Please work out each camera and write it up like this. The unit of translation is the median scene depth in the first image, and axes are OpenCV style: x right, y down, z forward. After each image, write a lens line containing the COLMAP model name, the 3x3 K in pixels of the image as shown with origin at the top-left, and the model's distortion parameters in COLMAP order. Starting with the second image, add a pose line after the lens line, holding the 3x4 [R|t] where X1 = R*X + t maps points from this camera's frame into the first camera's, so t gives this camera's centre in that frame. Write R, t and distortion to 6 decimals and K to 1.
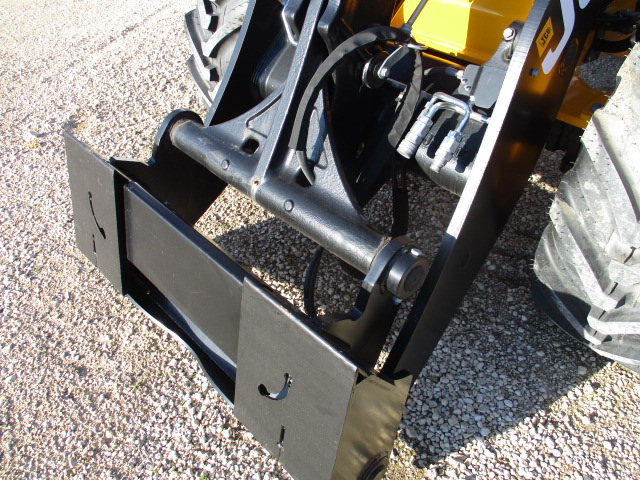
lens RADIAL K [[534.9, 0, 320.0], [0, 534.9, 240.0], [0, 0, 1]] dist [-0.018534, -0.008621]
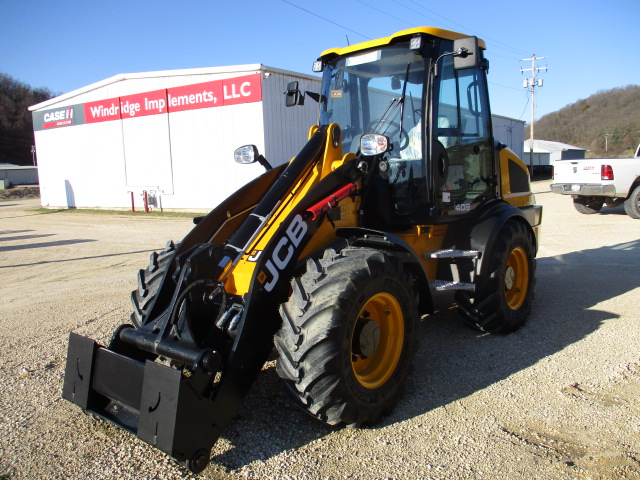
lens RADIAL K [[534.9, 0, 320.0], [0, 534.9, 240.0], [0, 0, 1]] dist [-0.018534, -0.008621]
pose [[0.992988, -0.024863, 0.115575, 0.293045], [0.084375, 0.833817, -0.545555, 0.751922], [-0.082804, 0.551481, 0.830067, -1.102915]]
